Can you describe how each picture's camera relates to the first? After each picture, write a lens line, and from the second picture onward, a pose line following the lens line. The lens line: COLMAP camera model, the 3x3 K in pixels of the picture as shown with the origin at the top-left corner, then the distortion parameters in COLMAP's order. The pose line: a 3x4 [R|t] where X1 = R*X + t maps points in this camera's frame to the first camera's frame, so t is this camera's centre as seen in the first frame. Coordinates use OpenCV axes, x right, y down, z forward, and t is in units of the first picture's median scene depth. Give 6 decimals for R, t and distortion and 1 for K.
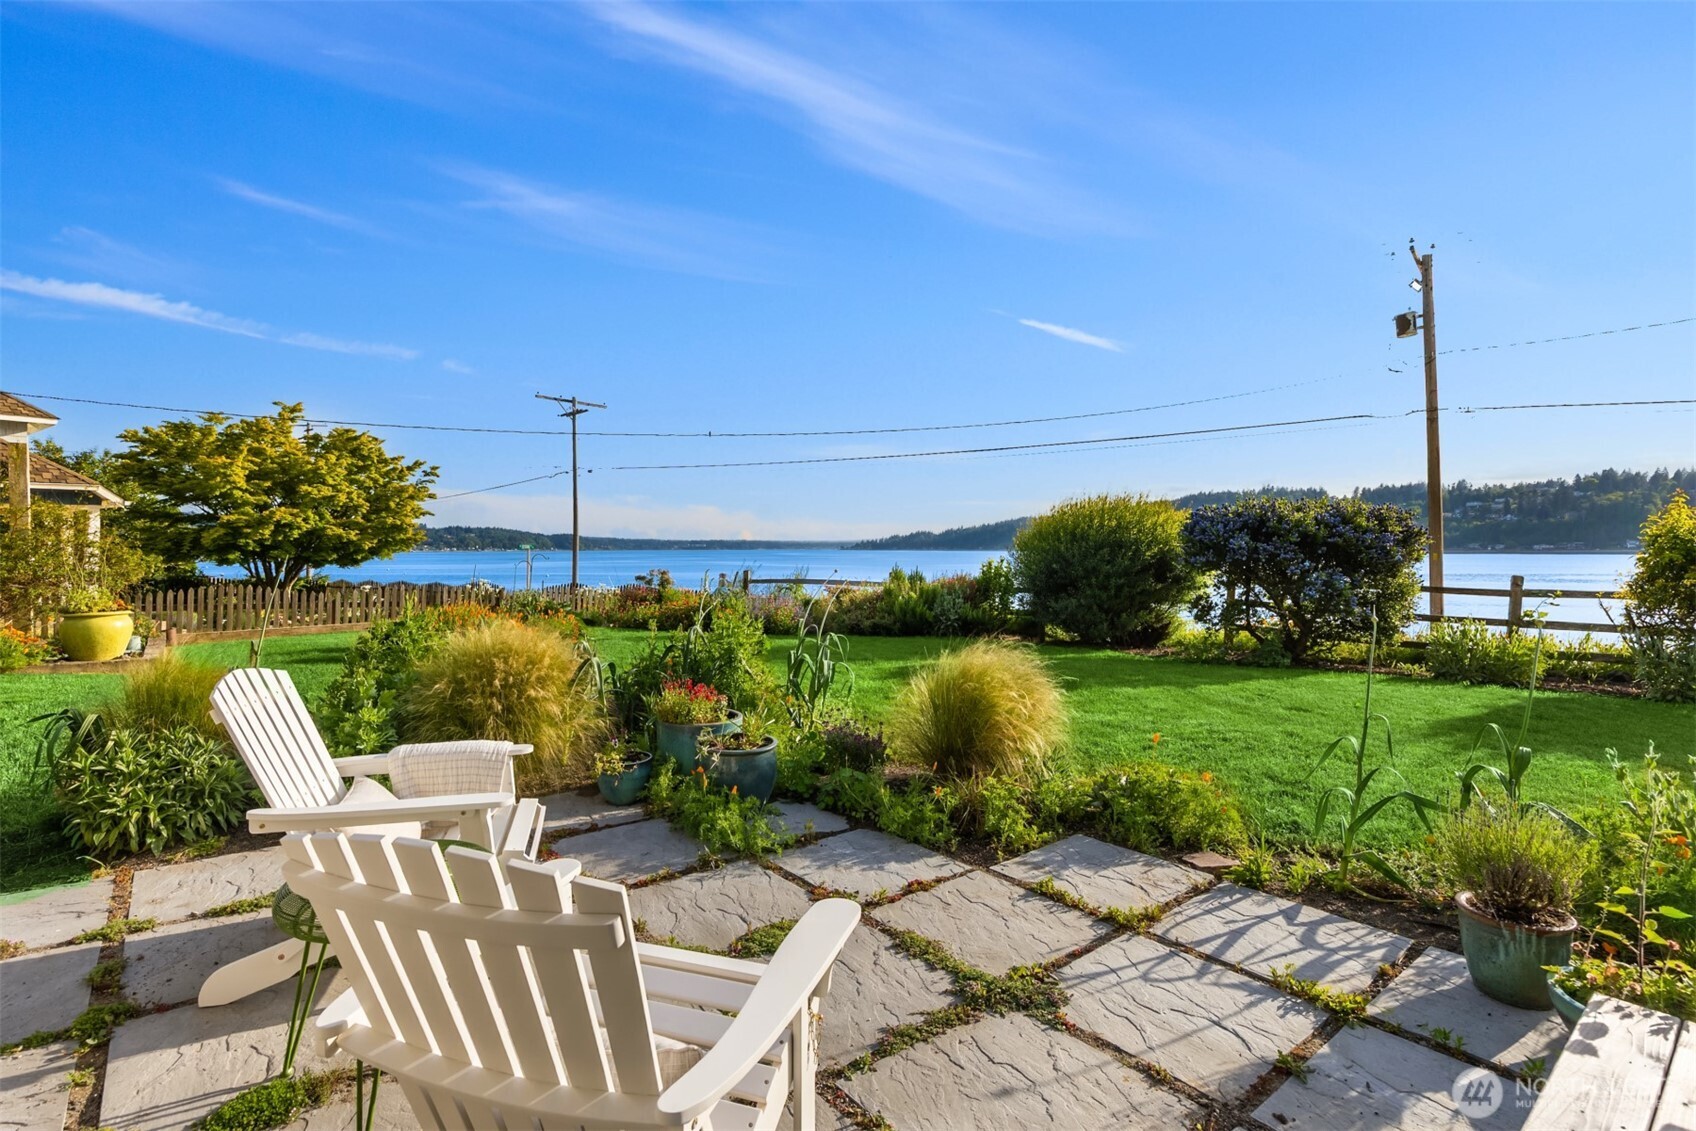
lens RADIAL K [[812.1, 0, 830.5], [0, 812.1, 538.8], [0, 0, 1]] dist [-0.000311, 0.002463]
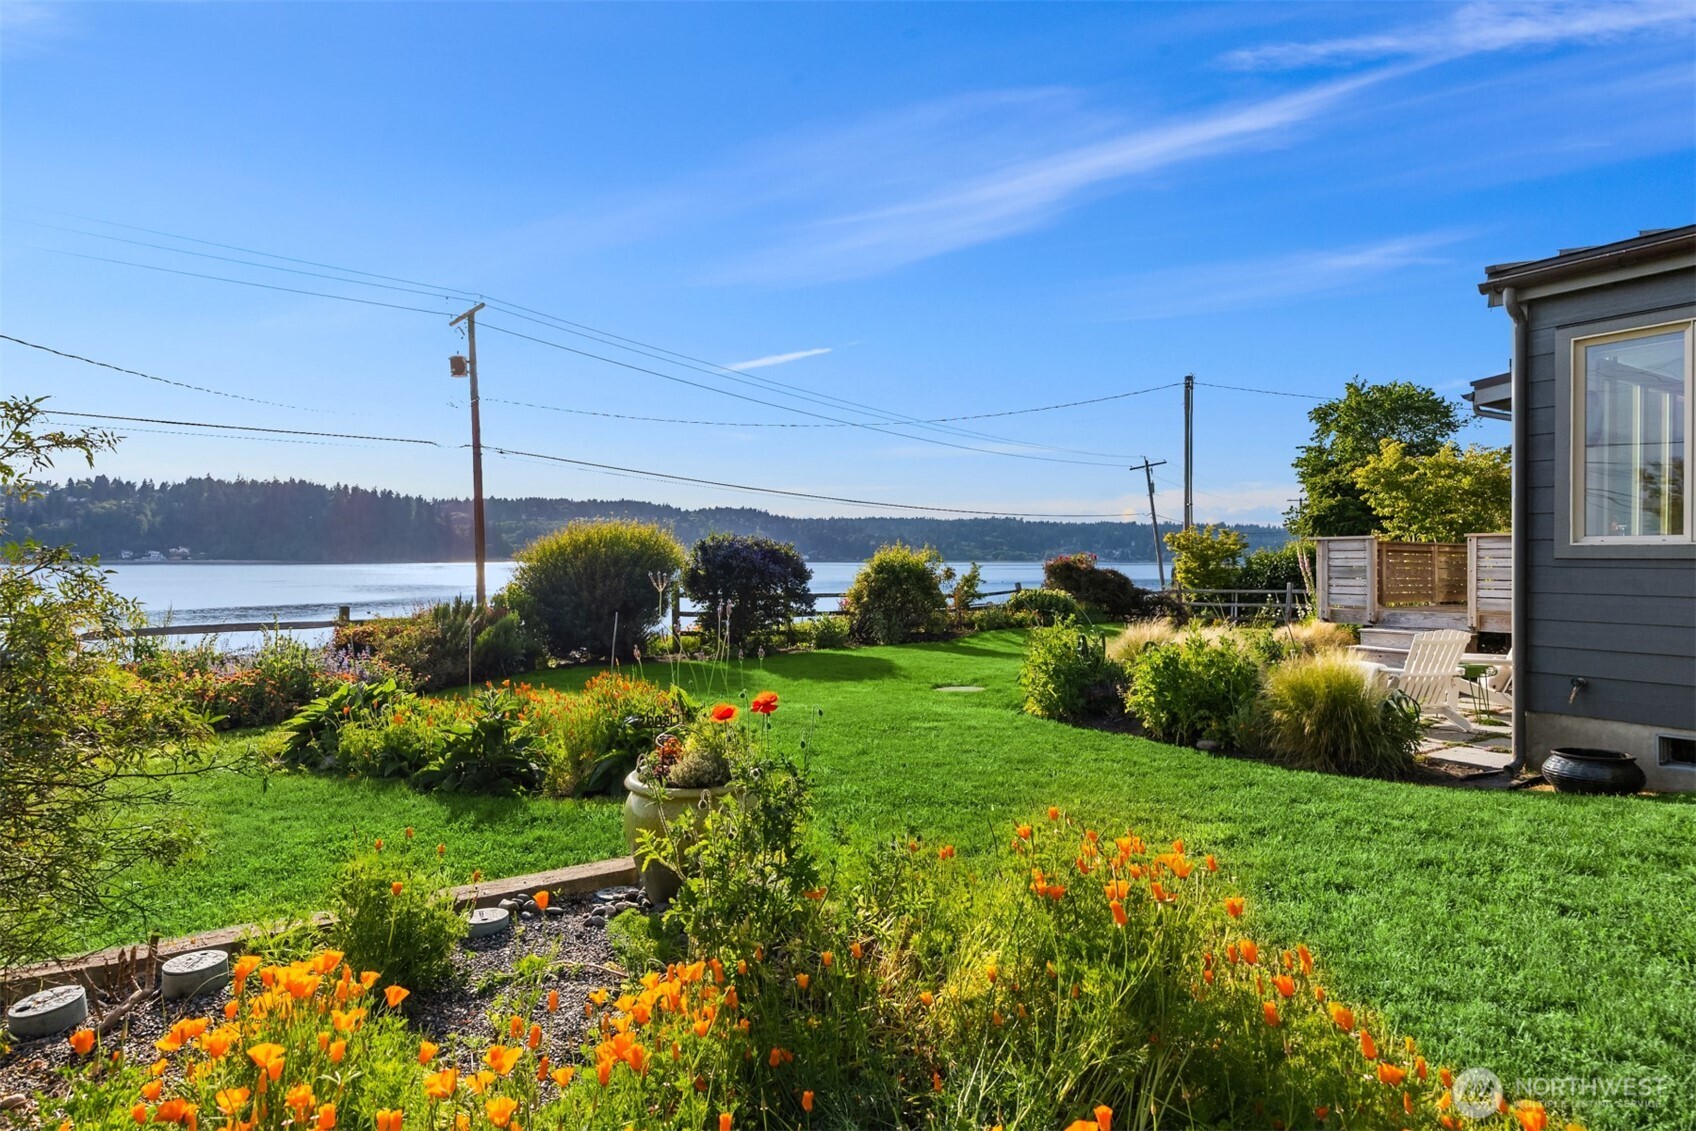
lens RADIAL K [[930.8, 0, 836.3], [0, 930.8, 563.9], [0, 0, 1]] dist [-0.003414, 0.002224]
pose [[0.120026, -0.004158, 0.992762, -0.403014], [-0.013779, 0.999888, 0.005854, -0.005250], [-0.992675, -0.014381, 0.119955, 0.261473]]
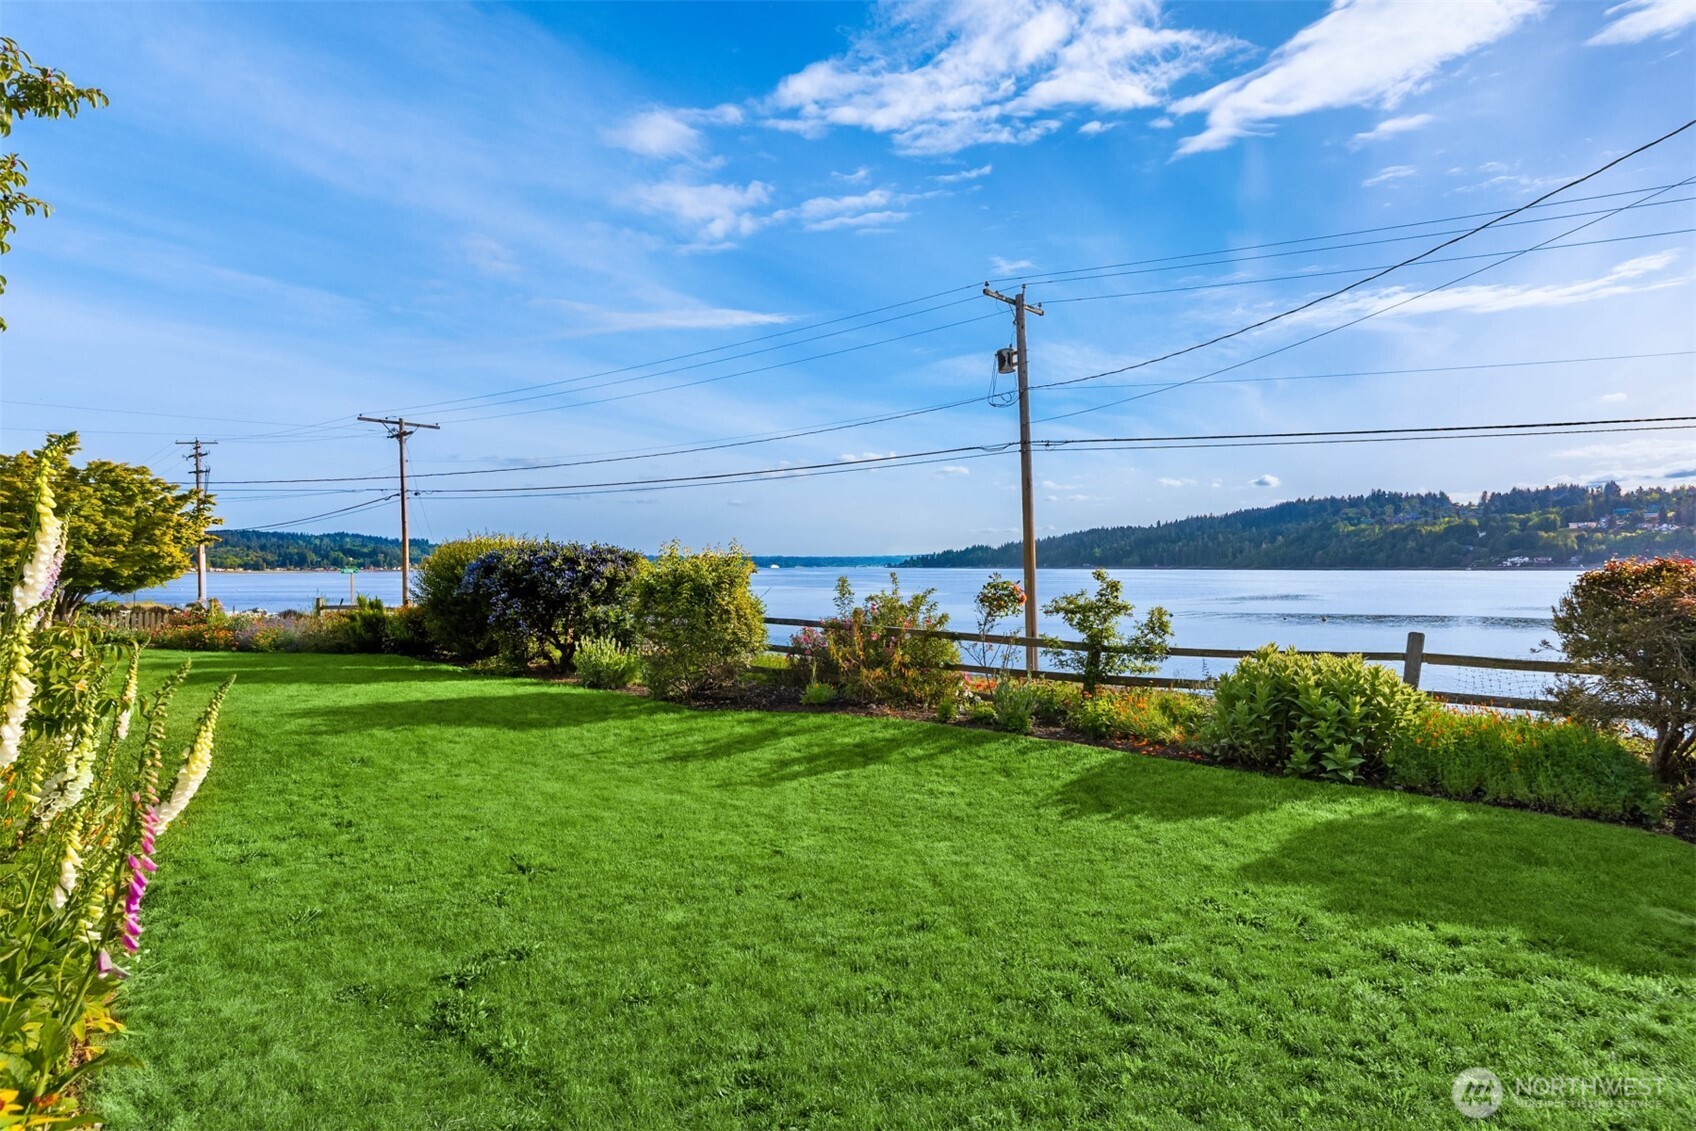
lens RADIAL K [[930.8, 0, 831.6], [0, 930.8, 581.3], [0, 0, 1]] dist [-0.003414, 0.002224]
pose [[0.998655, -0.002527, -0.051779, 0.431643], [0.003997, 0.999591, 0.028302, -0.011495], [0.051687, -0.028471, 0.998257, -0.170204]]
